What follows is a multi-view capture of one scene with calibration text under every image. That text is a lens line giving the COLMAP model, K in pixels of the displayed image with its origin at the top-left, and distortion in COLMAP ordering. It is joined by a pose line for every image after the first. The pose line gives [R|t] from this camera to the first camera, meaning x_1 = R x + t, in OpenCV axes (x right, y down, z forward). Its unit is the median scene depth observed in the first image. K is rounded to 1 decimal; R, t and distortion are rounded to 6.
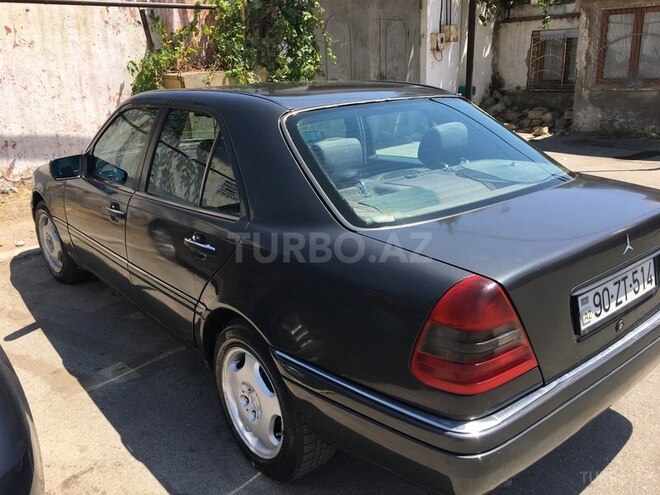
lens RADIAL K [[555.3, 0, 330.0], [0, 555.3, 247.5], [0, 0, 1]] dist [0.062335, -0.093733]
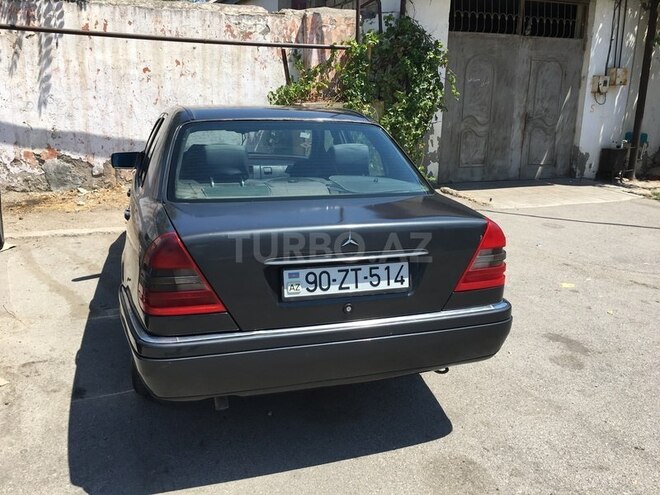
lens RADIAL K [[550.3, 0, 330.0], [0, 550.3, 247.5], [0, 0, 1]] dist [0.061233, -0.096723]
pose [[0.926674, 0.135610, -0.350551, 0.212626], [-0.156475, 0.987172, -0.031751, 0.013218], [0.341748, 0.084275, 0.936005, -0.030368]]
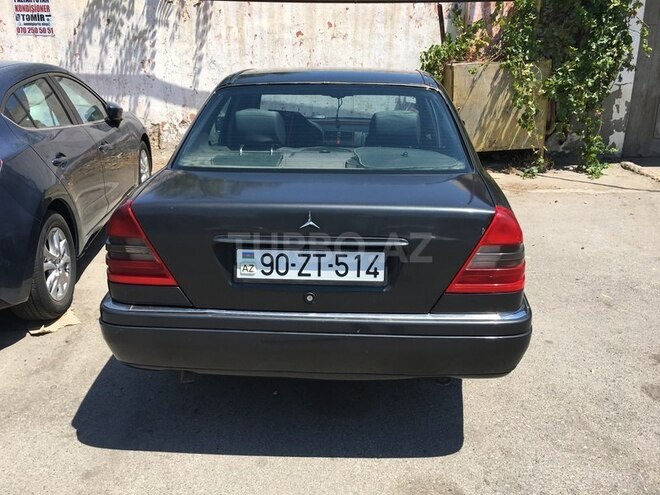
lens RADIAL K [[555.3, 0, 330.0], [0, 555.3, 247.5], [0, 0, 1]] dist [0.062335, -0.093733]
pose [[0.740912, 0.236723, -0.628499, 0.290460], [-0.229466, 0.968732, 0.094364, -0.015421], [0.631185, 0.074304, 0.772065, 0.046750]]
